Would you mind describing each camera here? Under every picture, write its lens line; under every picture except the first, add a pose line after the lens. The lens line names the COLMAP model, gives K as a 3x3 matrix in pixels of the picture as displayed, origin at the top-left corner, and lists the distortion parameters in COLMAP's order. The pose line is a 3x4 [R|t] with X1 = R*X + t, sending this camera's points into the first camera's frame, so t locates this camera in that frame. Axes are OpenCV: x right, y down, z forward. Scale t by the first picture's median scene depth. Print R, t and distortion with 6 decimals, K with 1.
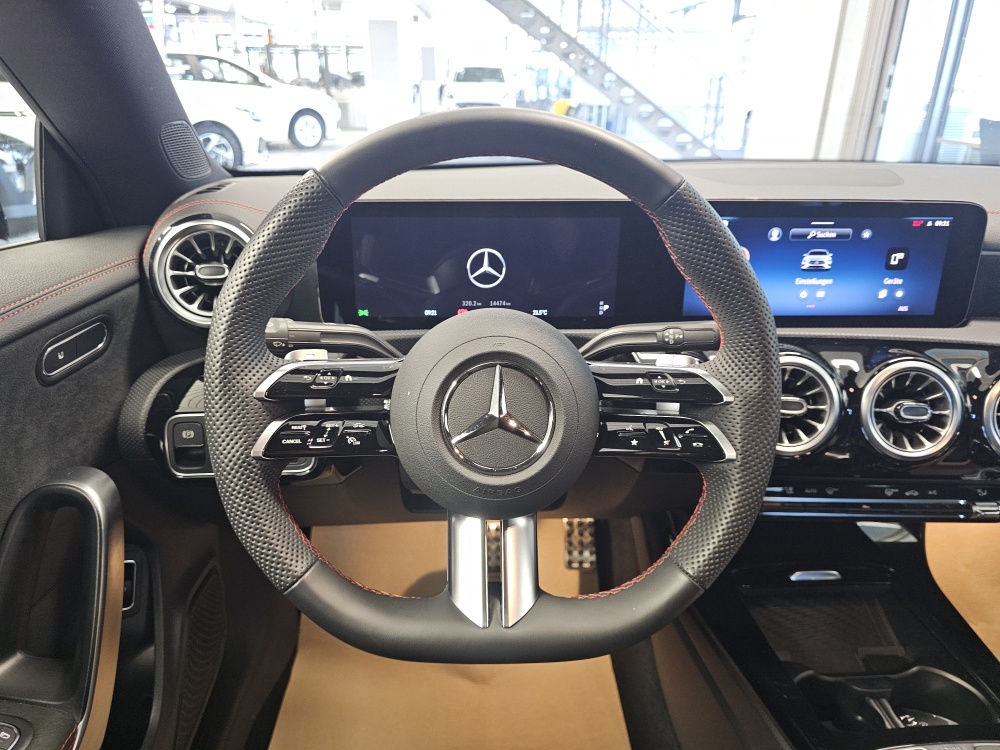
lens RADIAL K [[681.9, 0, 480.0], [0, 681.9, 373.9], [0, 0, 1]] dist [0.045231, -0.053015]
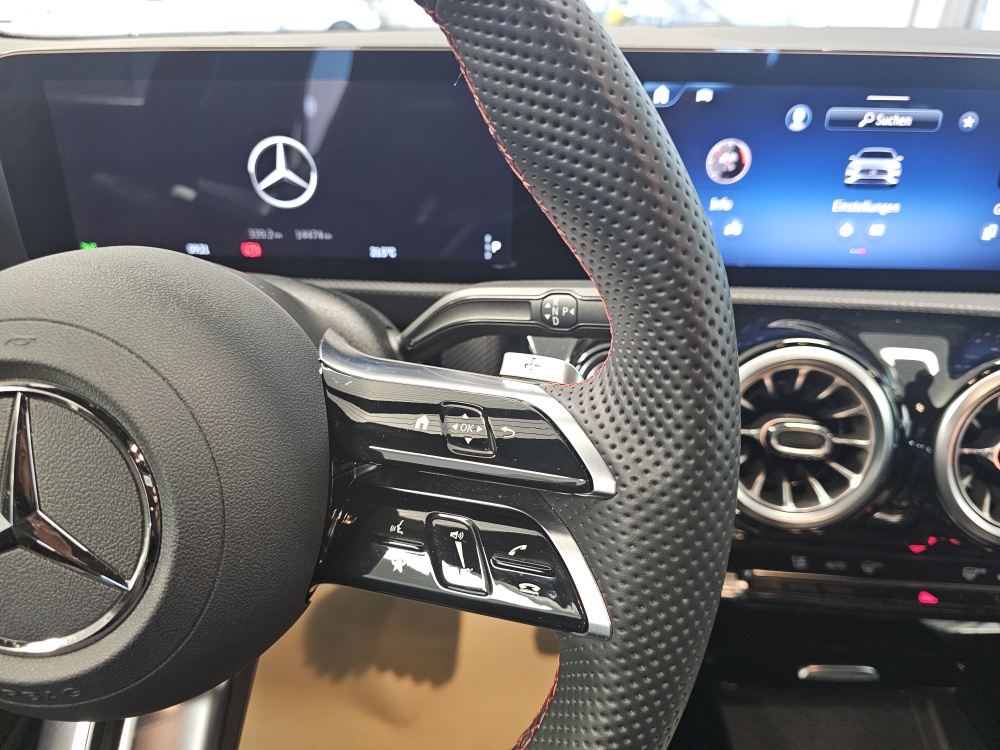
lens RADIAL K [[681.9, 0, 494.7], [0, 681.9, 367.4], [0, 0, 1]] dist [0.045231, -0.053015]
pose [[0.998051, 0.030151, -0.054637, 0.229933], [-0.025202, 0.995703, 0.089108, -0.048999], [0.057089, -0.087557, 0.994522, 0.434788]]
